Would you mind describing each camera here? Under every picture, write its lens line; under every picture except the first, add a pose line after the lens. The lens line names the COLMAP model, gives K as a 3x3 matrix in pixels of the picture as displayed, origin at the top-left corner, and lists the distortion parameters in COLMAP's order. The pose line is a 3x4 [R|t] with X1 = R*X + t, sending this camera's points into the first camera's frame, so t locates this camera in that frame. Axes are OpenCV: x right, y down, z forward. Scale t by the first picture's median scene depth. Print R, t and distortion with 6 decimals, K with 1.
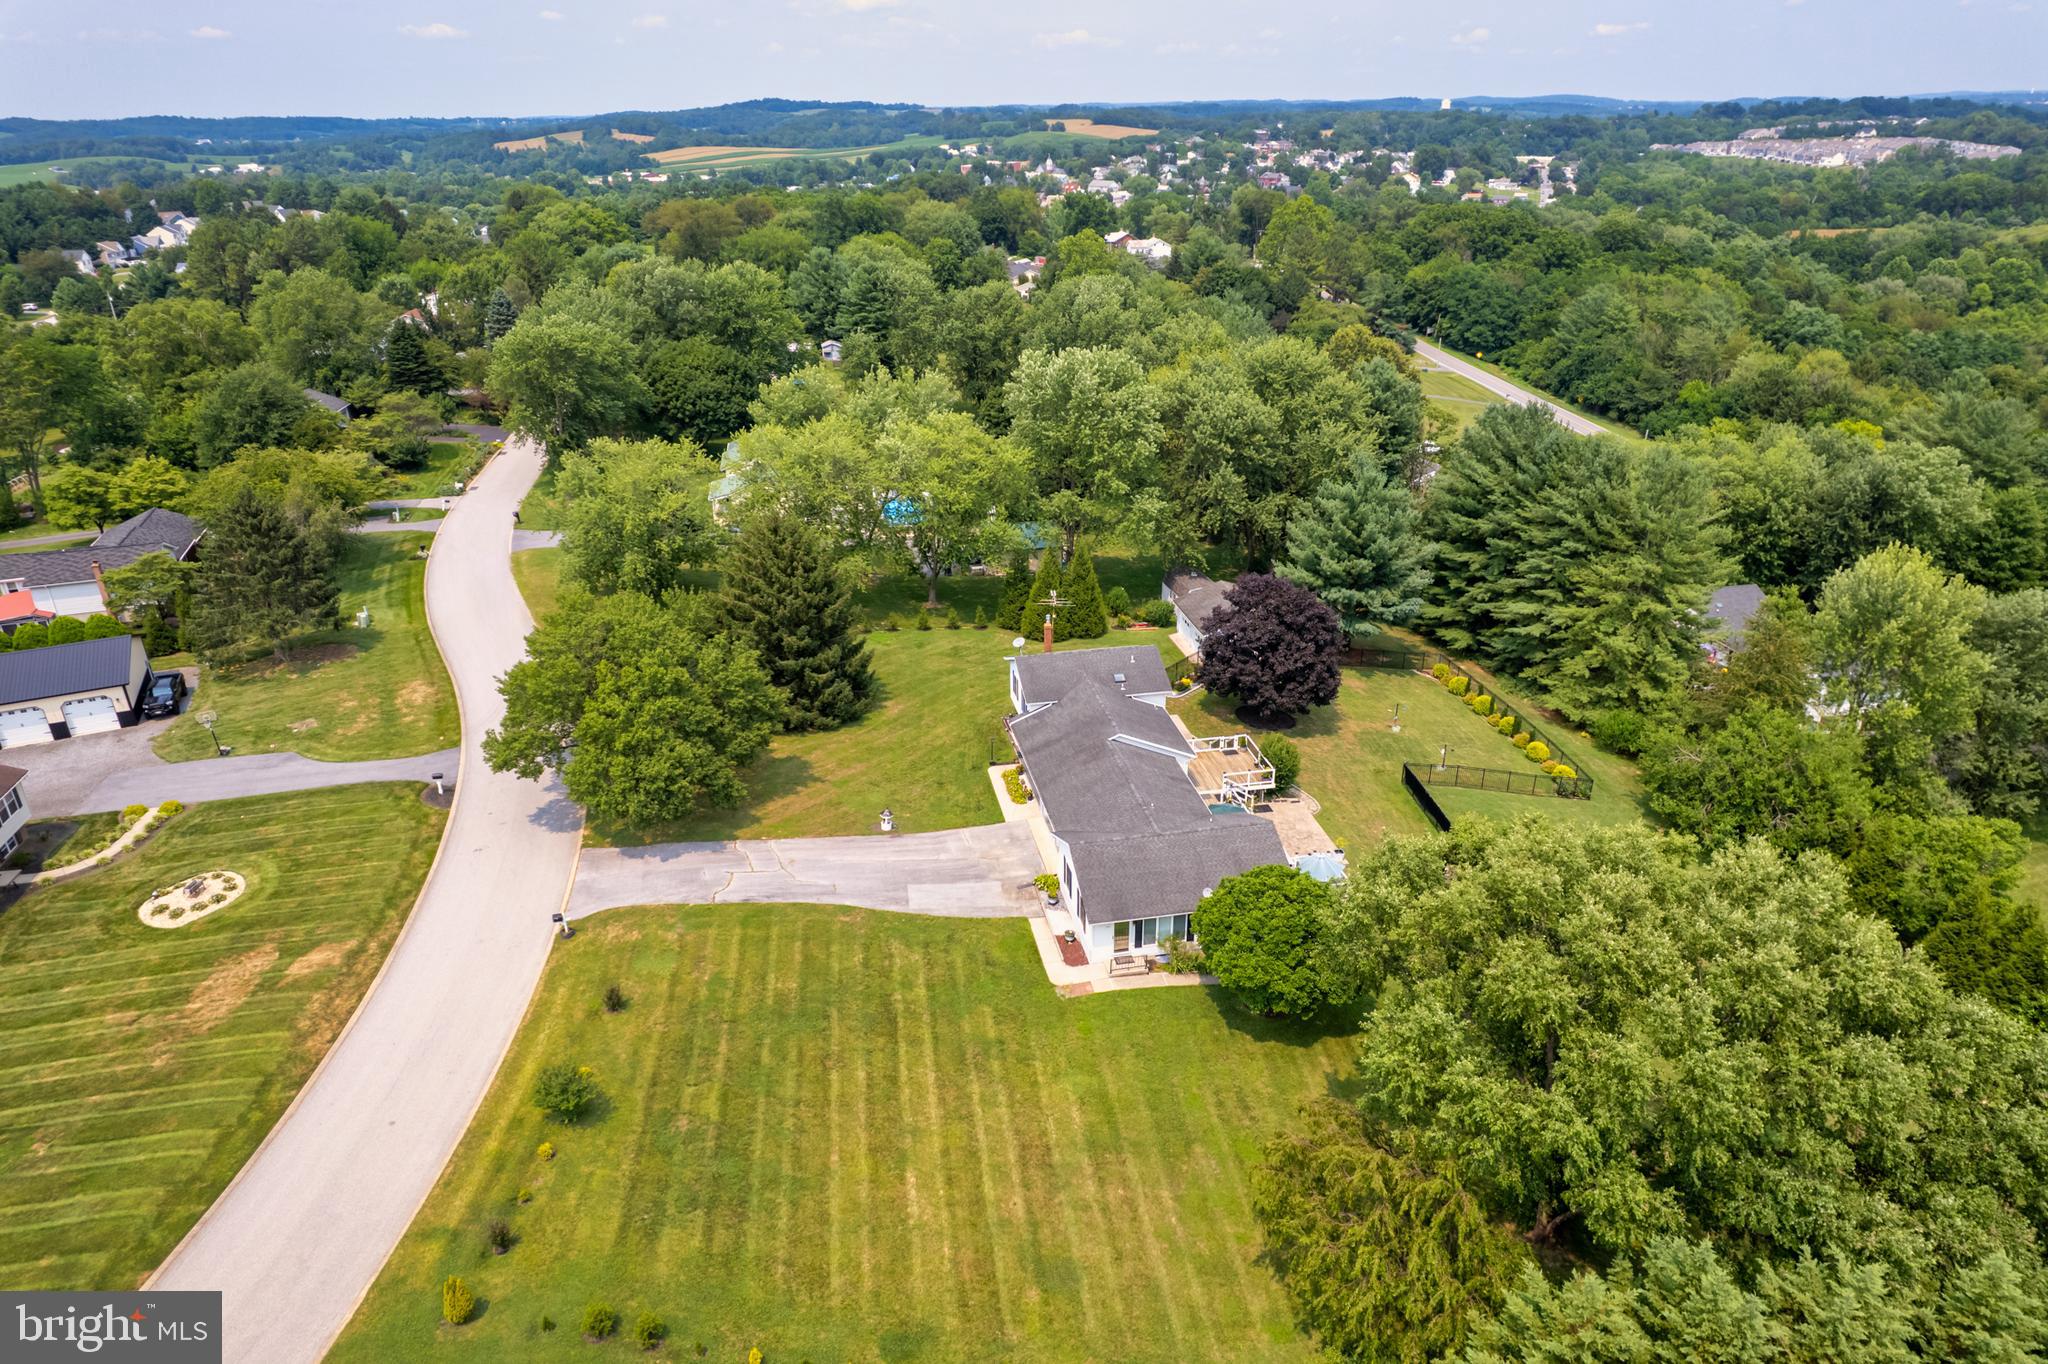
lens RADIAL K [[1311.1, 0, 1026.8], [0, 1311.1, 698.3], [0, 0, 1]] dist [-0.072738, 0.062371]
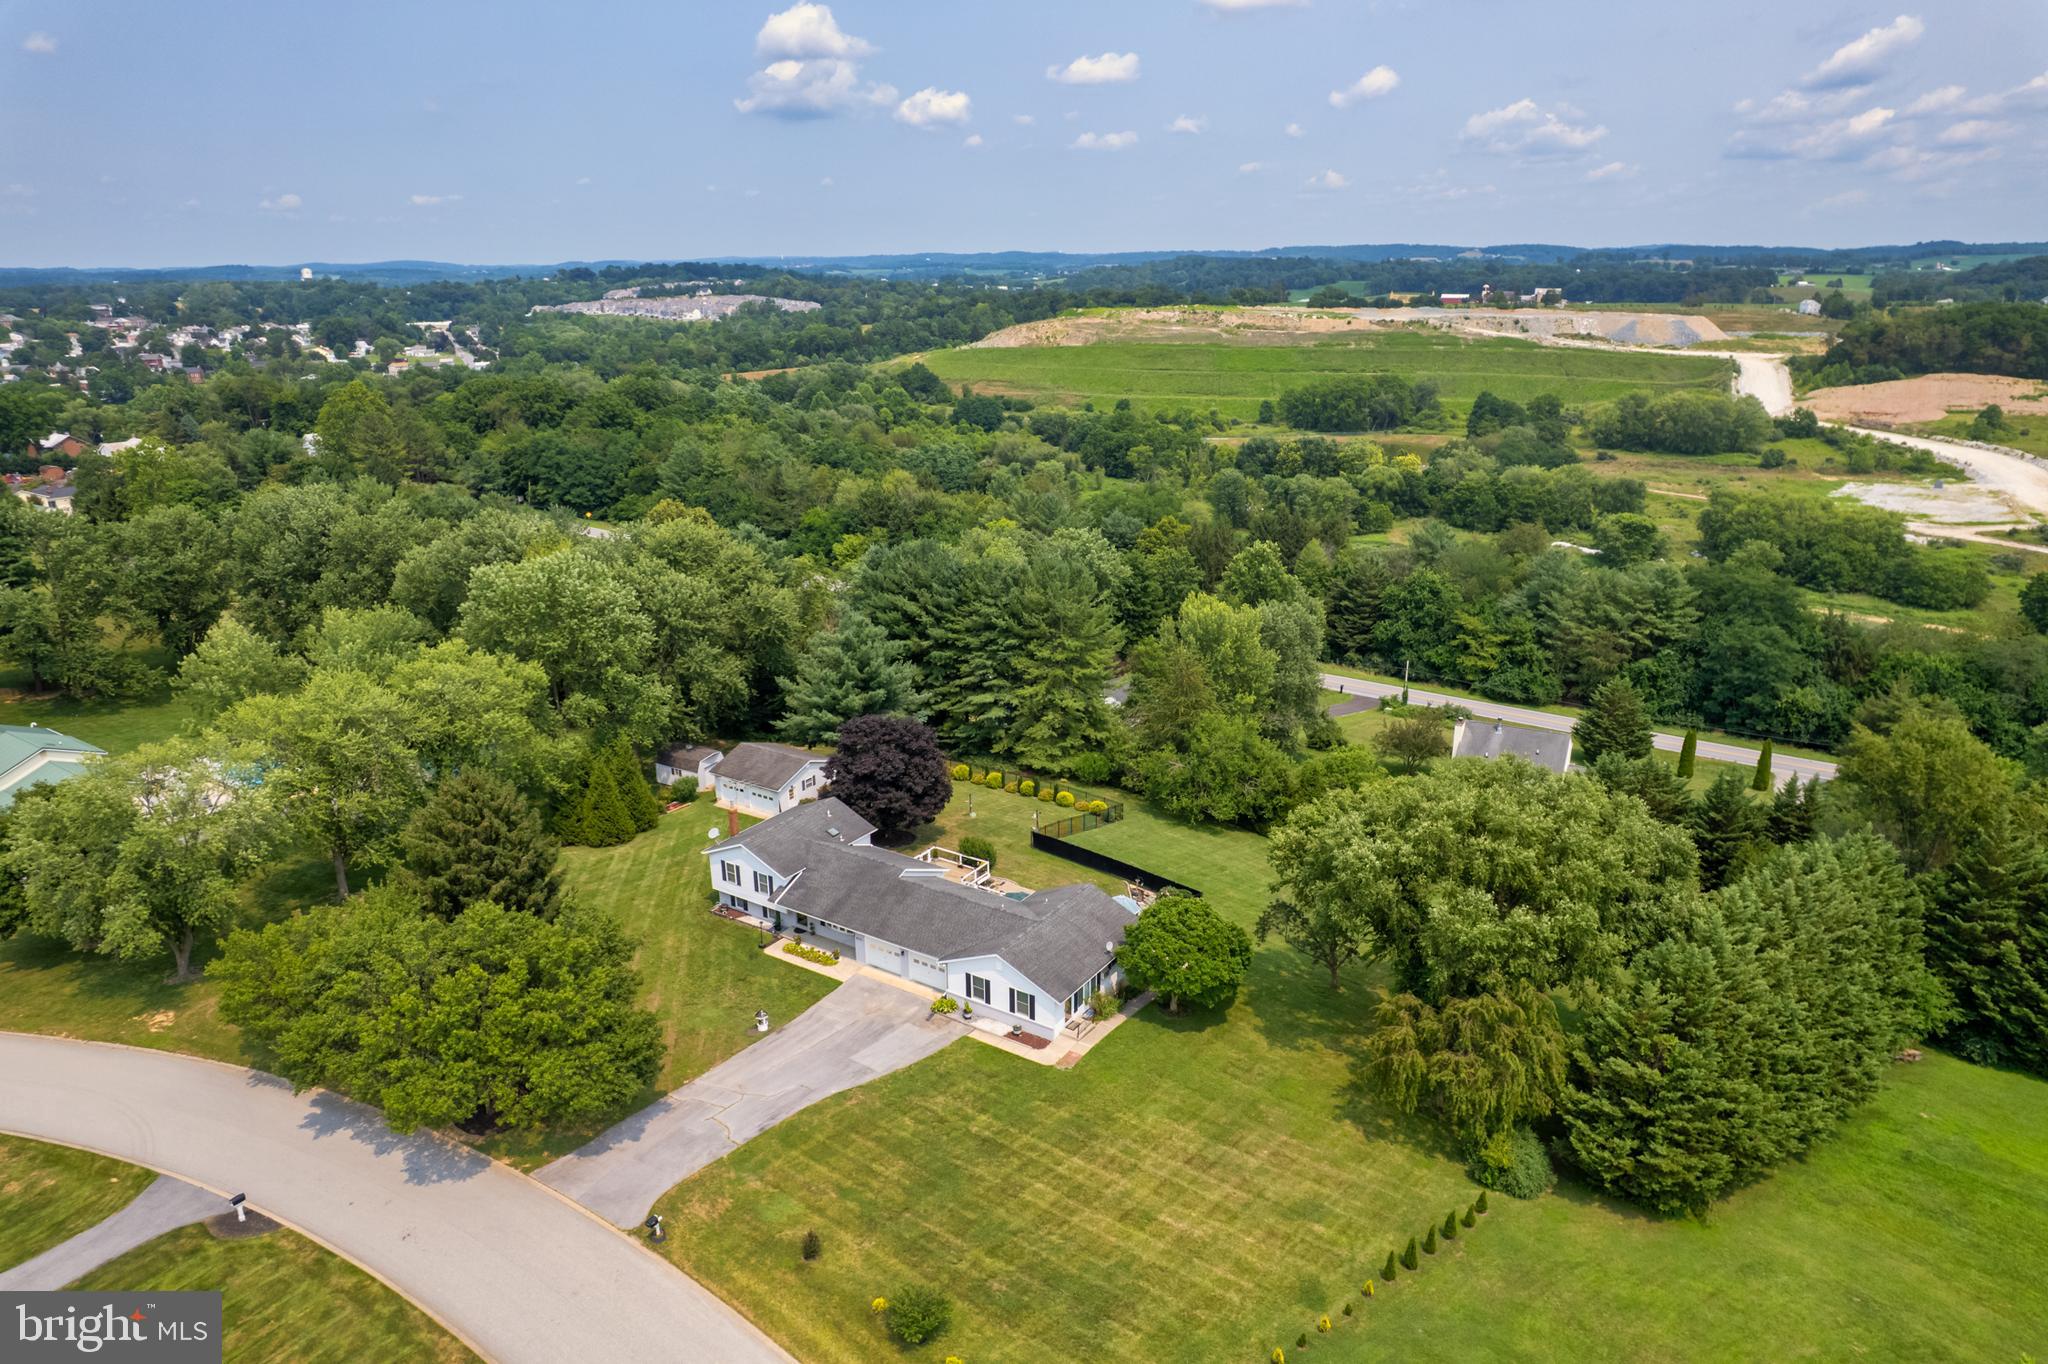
lens RADIAL K [[1311.1, 0, 1026.8], [0, 1311.1, 698.3], [0, 0, 1]] dist [-0.072738, 0.062371]
pose [[0.699059, -0.223960, 0.679086, -0.145981], [0.297876, 0.954570, 0.008176, -0.022744], [-0.650066, 0.196568, 0.734013, 0.018478]]
